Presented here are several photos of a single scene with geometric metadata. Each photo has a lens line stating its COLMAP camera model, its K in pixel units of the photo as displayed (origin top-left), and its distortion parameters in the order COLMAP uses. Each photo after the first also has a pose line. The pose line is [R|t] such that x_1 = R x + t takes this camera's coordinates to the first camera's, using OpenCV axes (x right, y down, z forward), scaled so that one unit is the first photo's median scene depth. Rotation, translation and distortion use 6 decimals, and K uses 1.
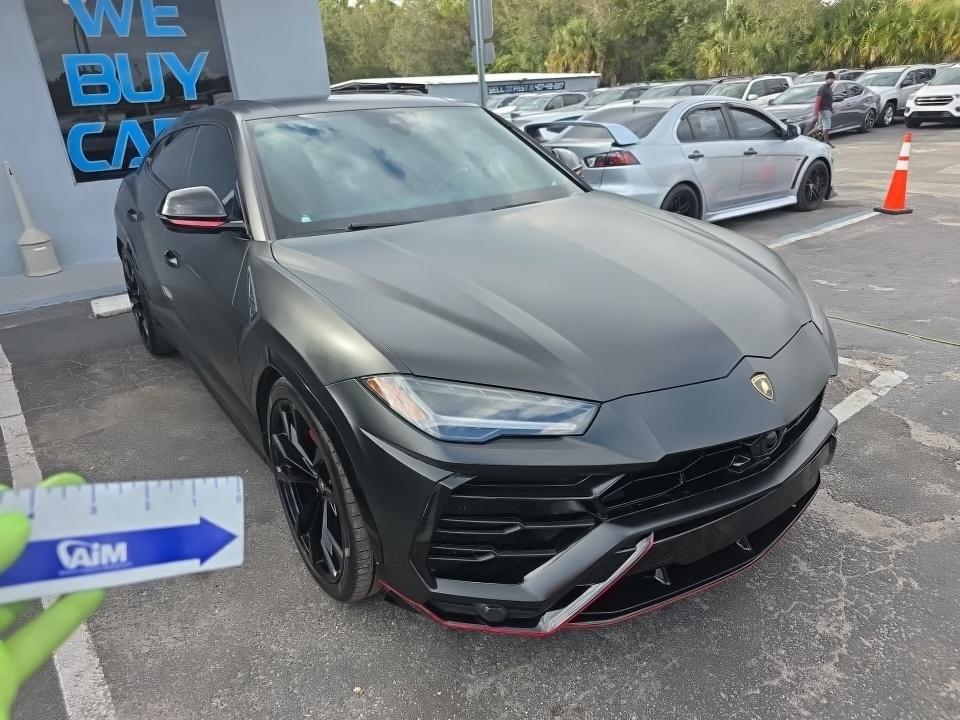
lens RADIAL K [[646.9, 0, 477.0], [0, 646.9, 372.7], [0, 0, 1]] dist [0.034279, -0.032429]
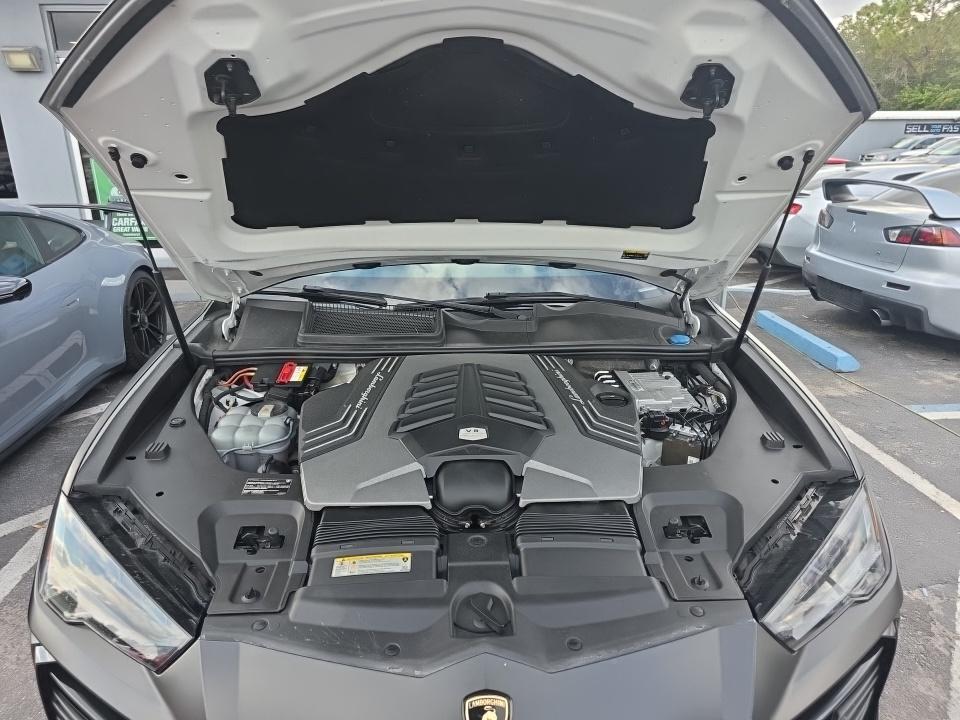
lens RADIAL K [[649.6, 0, 472.8], [0, 649.6, 358.9], [0, 0, 1]] dist [0.034613, -0.030700]
pose [[0.844375, 0.220412, -0.488312, 0.261311], [-0.248085, 0.968703, 0.008267, -0.113612], [0.474852, 0.114163, 0.872630, 0.199409]]
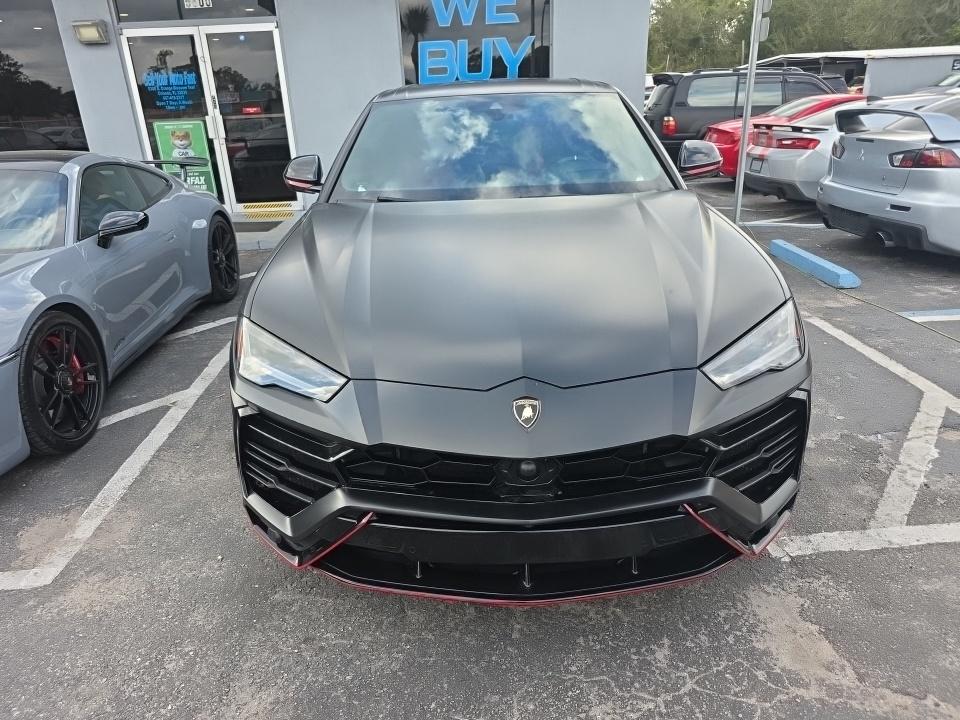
lens RADIAL K [[641.8, 0, 462.0], [0, 641.8, 366.4], [0, 0, 1]] dist [0.031162, -0.025547]
pose [[0.816162, 0.240425, -0.525429, 0.342888], [-0.226981, 0.969628, 0.091107, -0.043299], [0.531375, 0.044905, 0.845945, 0.074133]]
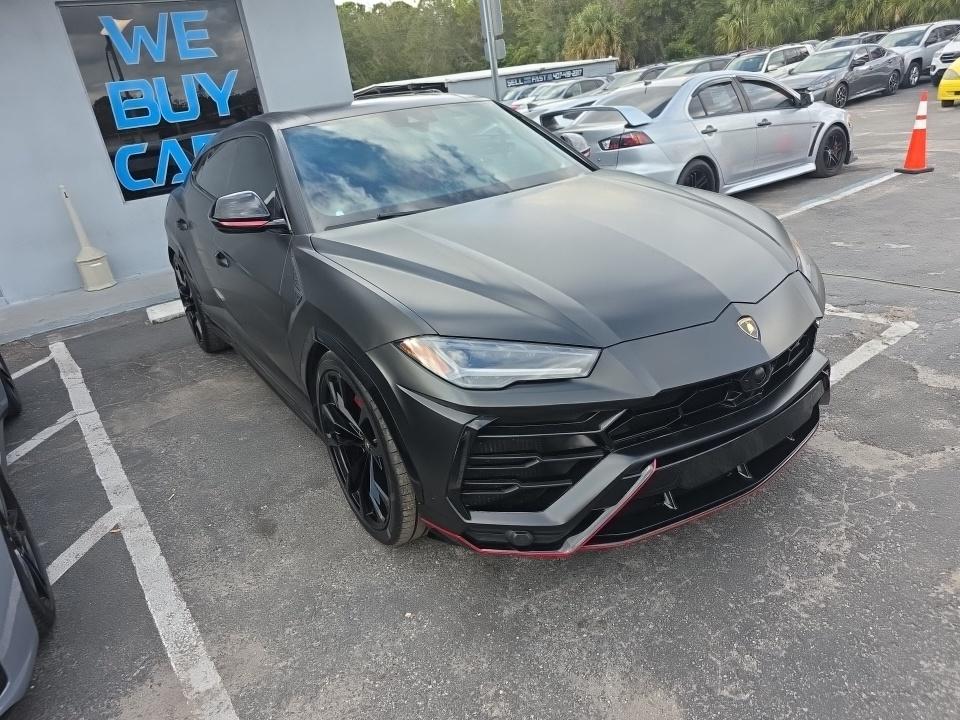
lens RADIAL K [[642.8, 0, 479.9], [0, 642.8, 363.9], [0, 0, 1]] dist [0.038083, -0.033216]
pose [[0.996888, -0.059694, -0.051488, 0.012094], [0.059571, 0.998216, -0.003924, 0.024766], [0.051630, 0.000844, 0.998666, -0.058935]]
